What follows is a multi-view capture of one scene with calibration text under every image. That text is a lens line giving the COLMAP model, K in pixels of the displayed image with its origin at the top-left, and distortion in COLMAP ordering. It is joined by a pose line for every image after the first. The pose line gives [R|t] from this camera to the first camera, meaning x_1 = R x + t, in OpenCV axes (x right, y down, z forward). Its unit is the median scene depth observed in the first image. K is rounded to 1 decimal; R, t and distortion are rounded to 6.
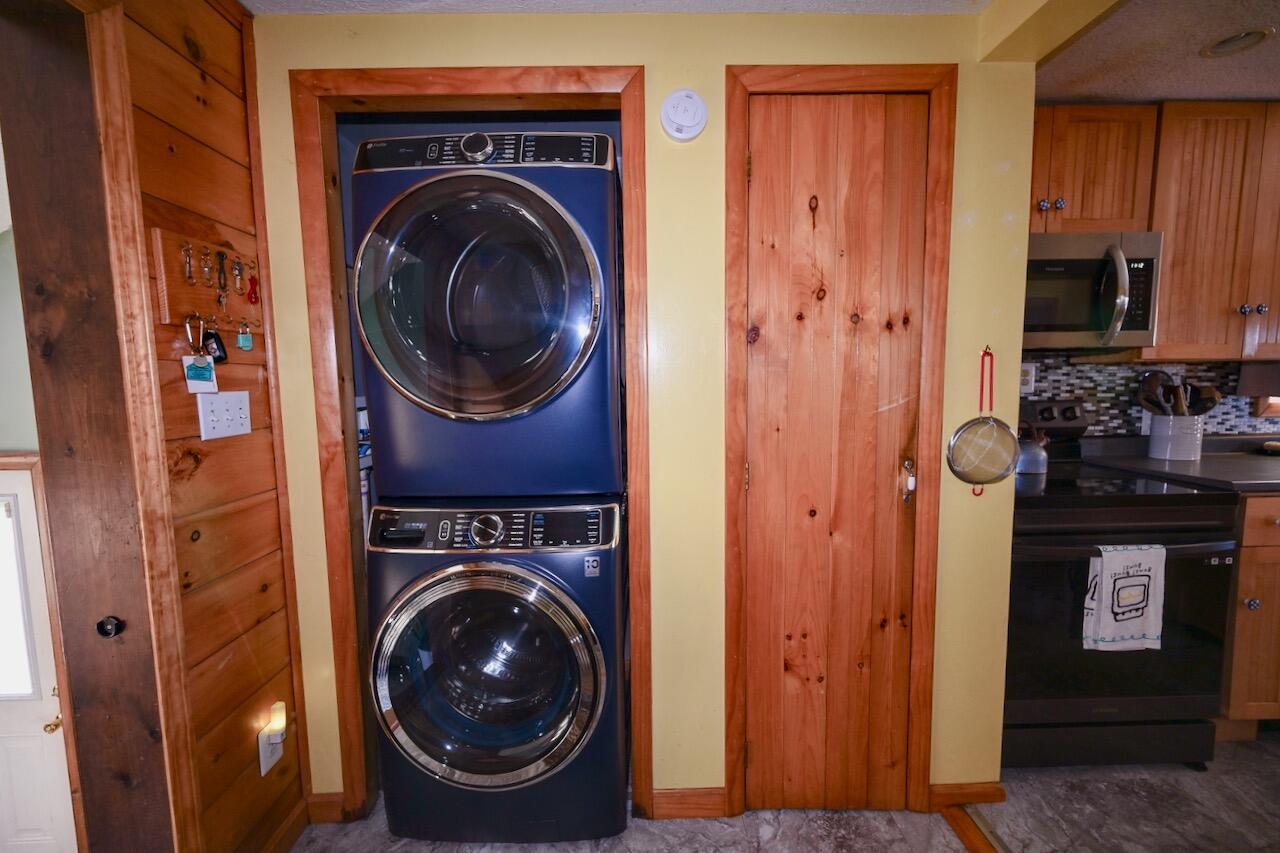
lens RADIAL K [[507.8, 0, 637.2], [0, 507.8, 425.3], [0, 0, 1]] dist [-0.002849, 0.000170]
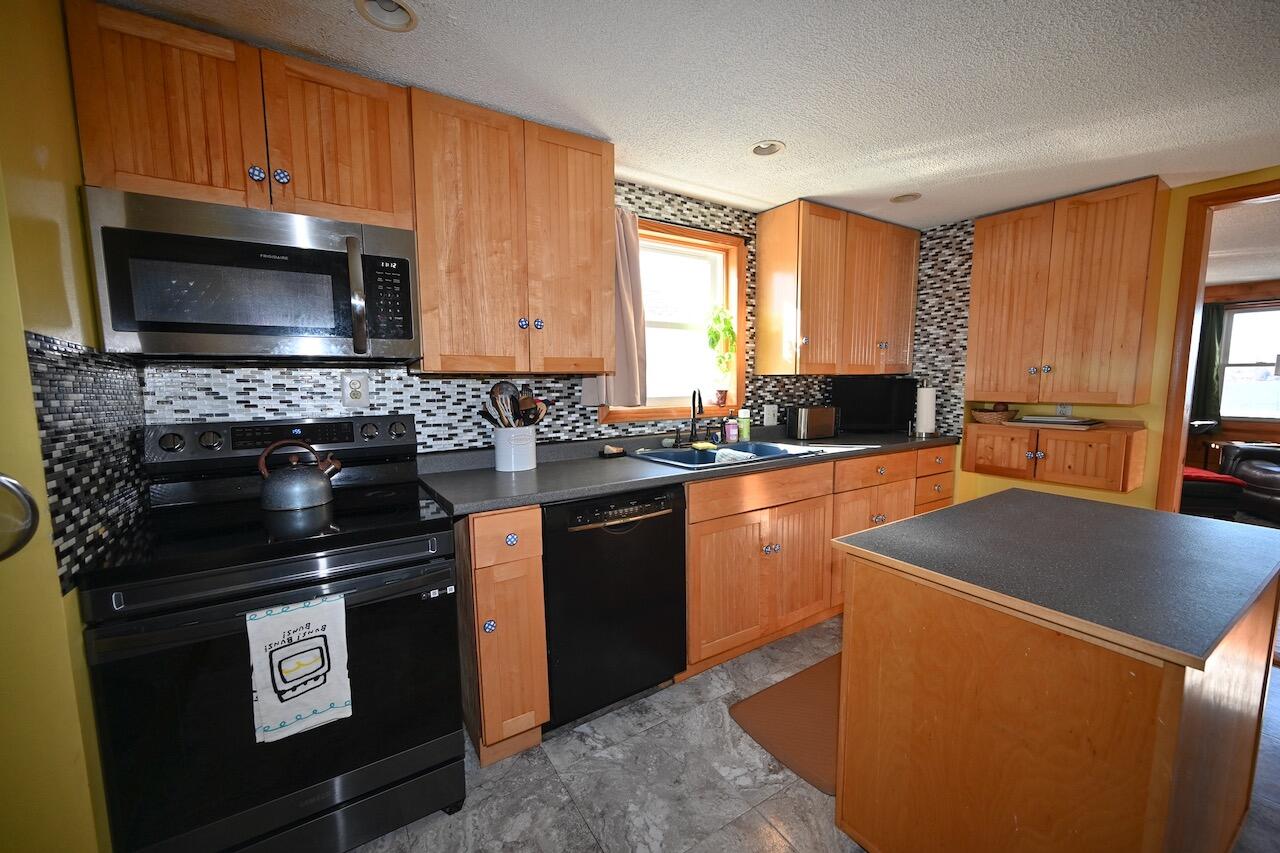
lens RADIAL K [[507.8, 0, 633.6], [0, 507.8, 429.1], [0, 0, 1]] dist [-0.002849, 0.000170]
pose [[0.840427, -0.044897, 0.540062, 0.931193], [0.040787, 0.998976, 0.019578, -0.031848], [-0.540388, 0.005574, 0.841398, 0.026567]]
